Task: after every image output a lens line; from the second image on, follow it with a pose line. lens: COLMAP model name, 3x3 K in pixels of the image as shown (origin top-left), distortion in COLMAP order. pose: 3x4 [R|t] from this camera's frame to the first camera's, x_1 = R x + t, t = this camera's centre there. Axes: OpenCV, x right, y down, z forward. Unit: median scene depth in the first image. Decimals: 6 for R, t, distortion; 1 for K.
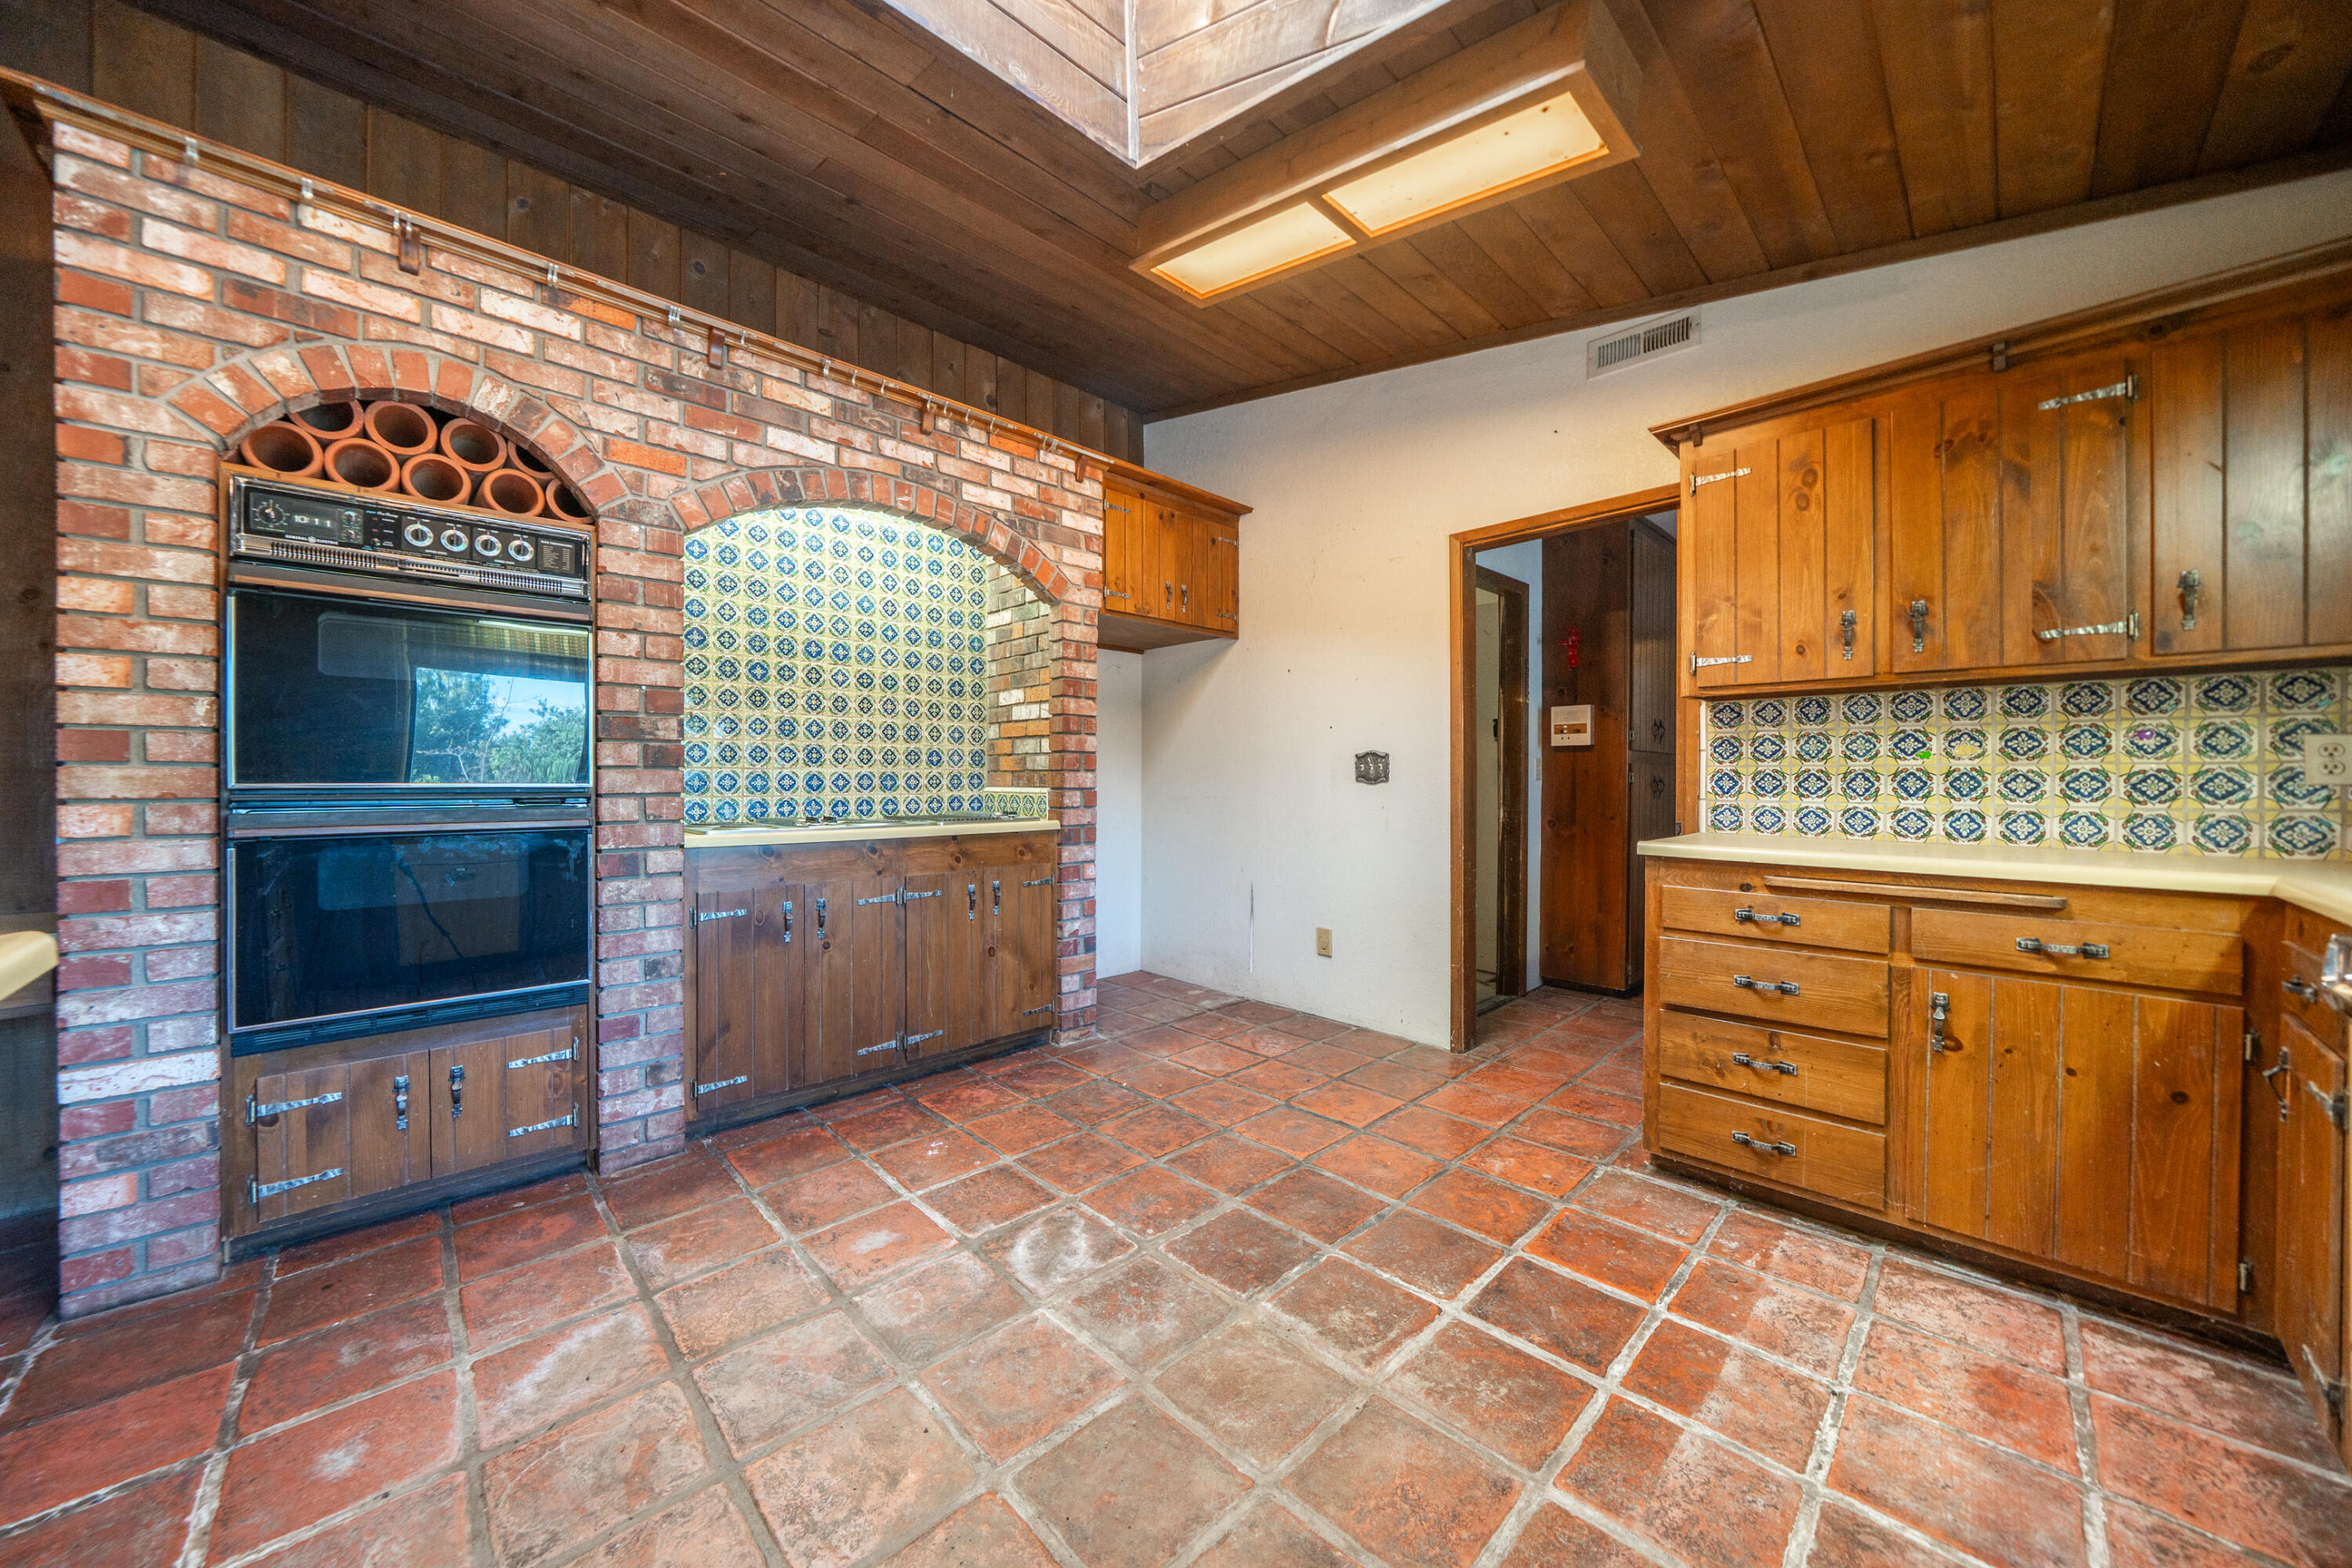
lens RADIAL K [[815.4, 0, 1168.7], [0, 815.4, 783.6], [0, 0, 1]] dist [-0.009546, 0.000242]
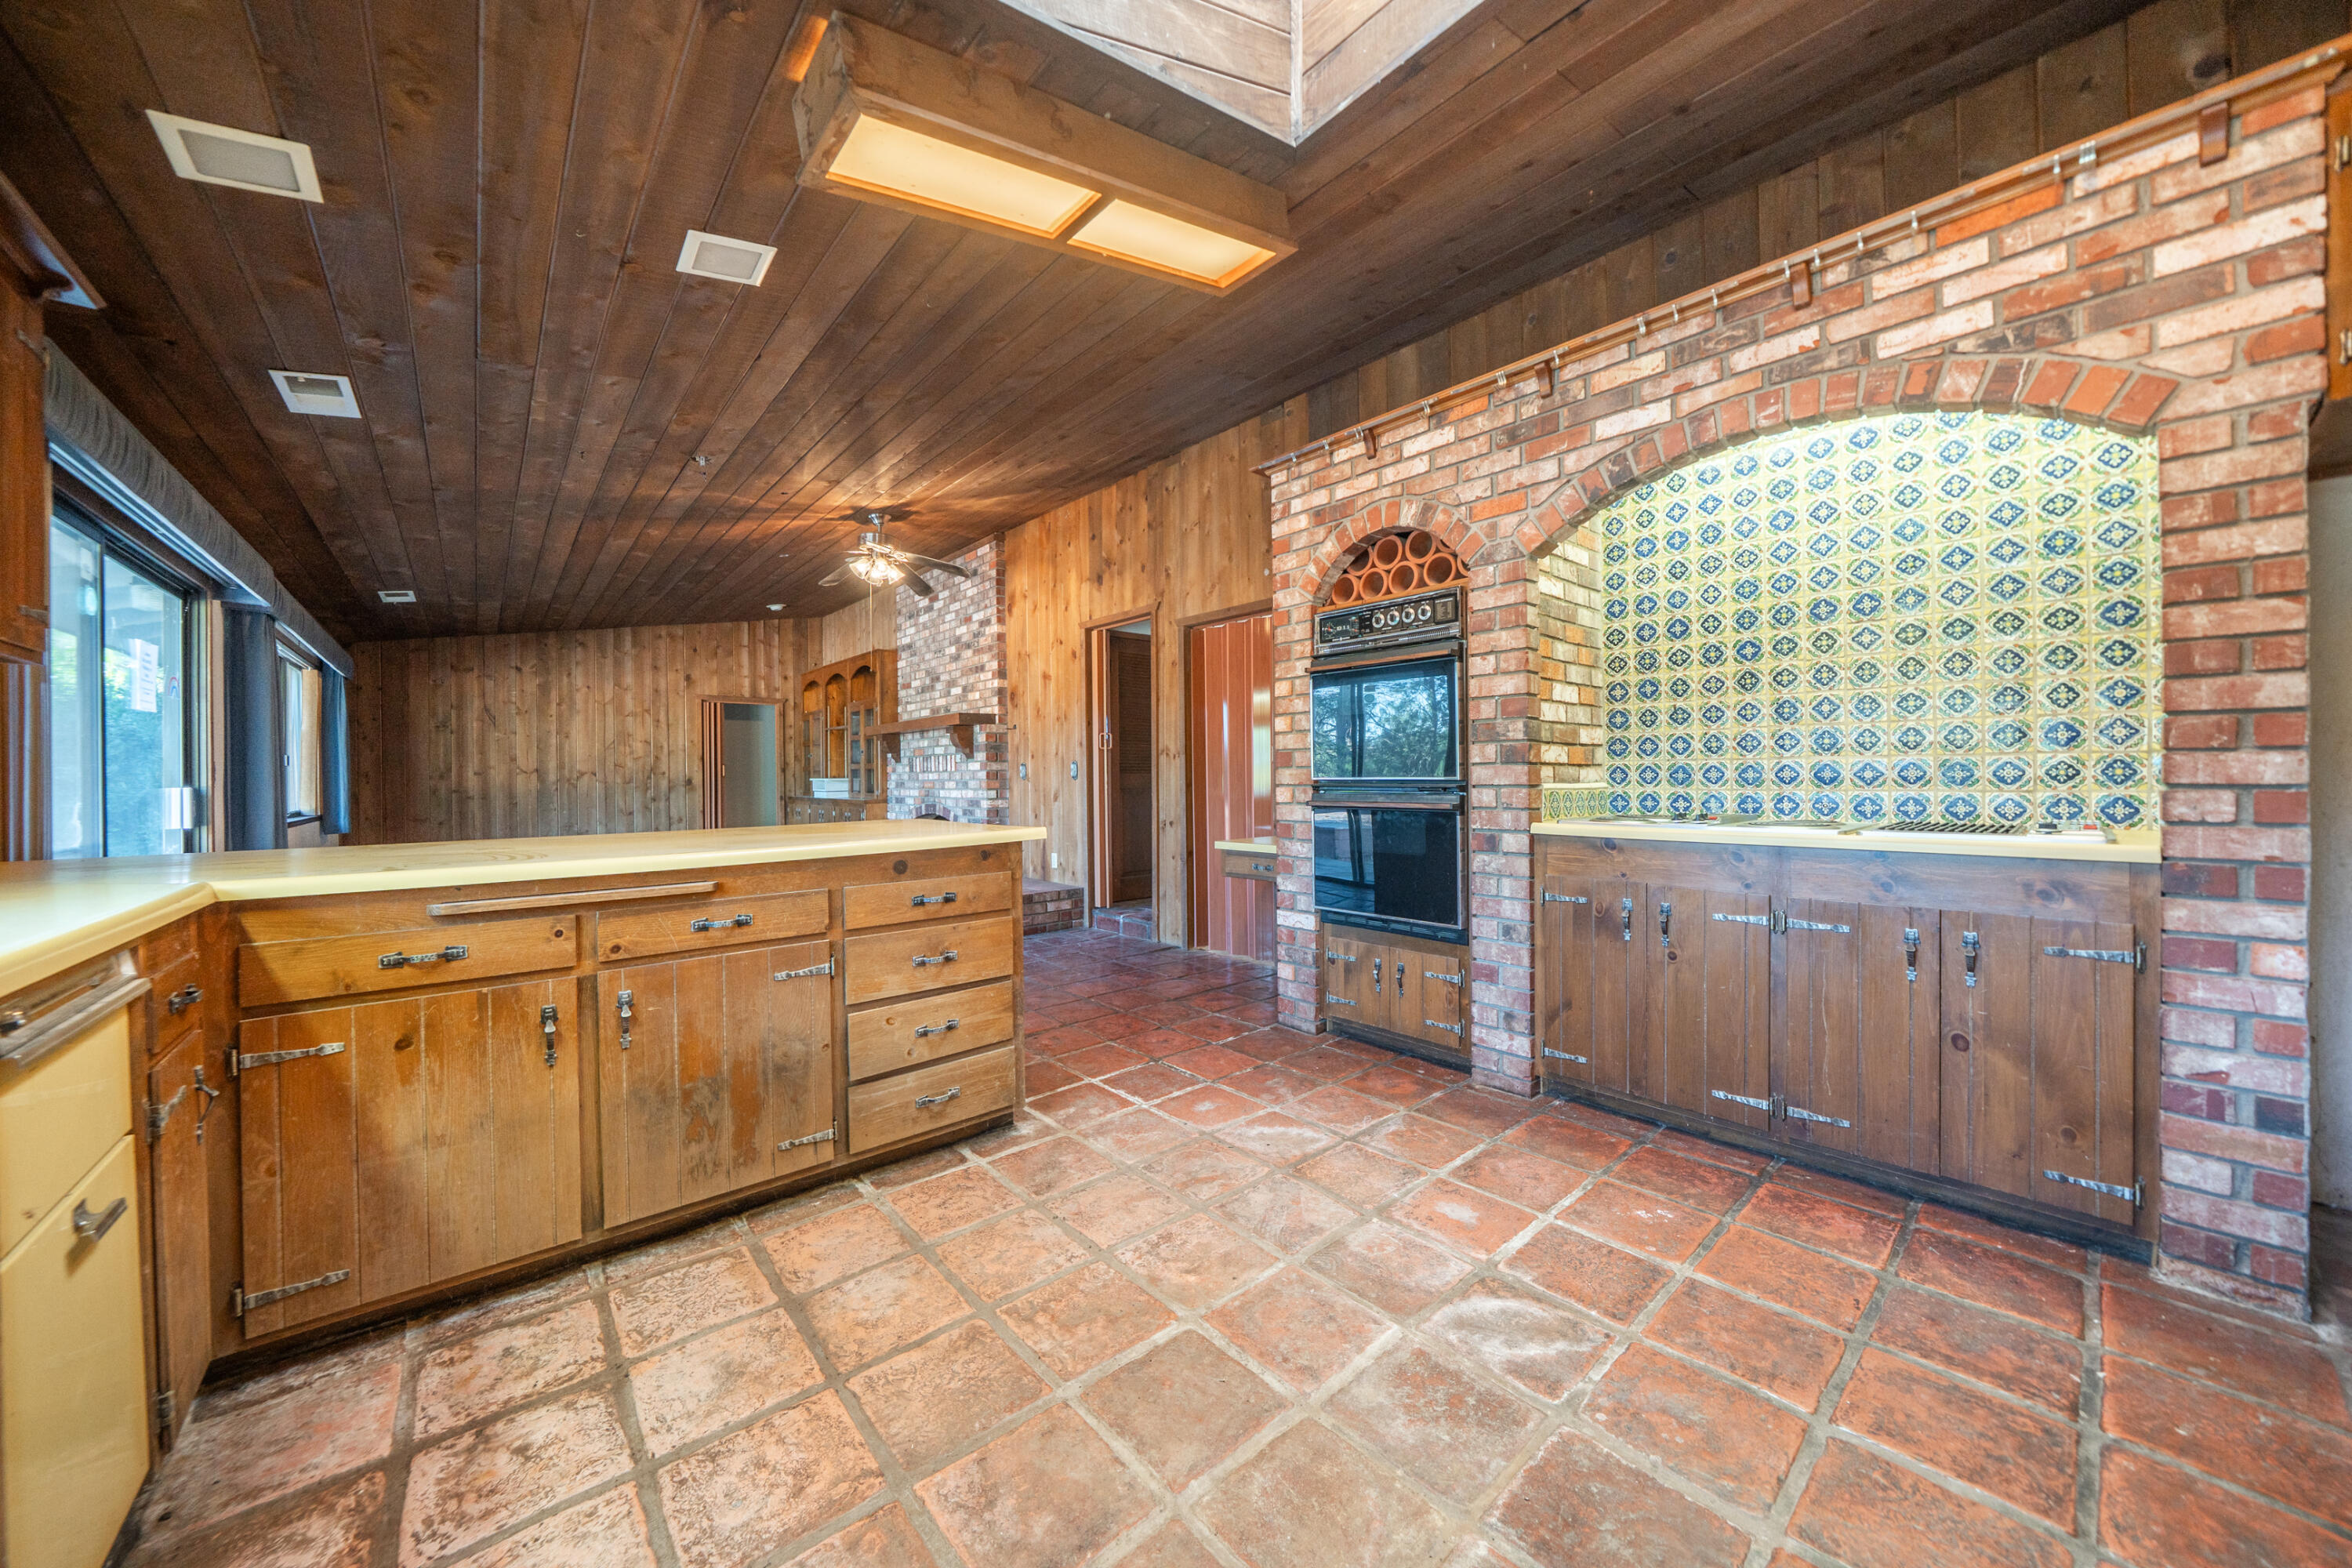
lens RADIAL K [[815.4, 0, 1167.7], [0, 815.4, 779.4], [0, 0, 1]] dist [-0.009546, 0.000242]
pose [[-0.049659, 0.005081, -0.998753, 0.583202], [0.003606, 0.999981, 0.004908, -0.003847], [0.998760, -0.003358, -0.049676, 0.560151]]
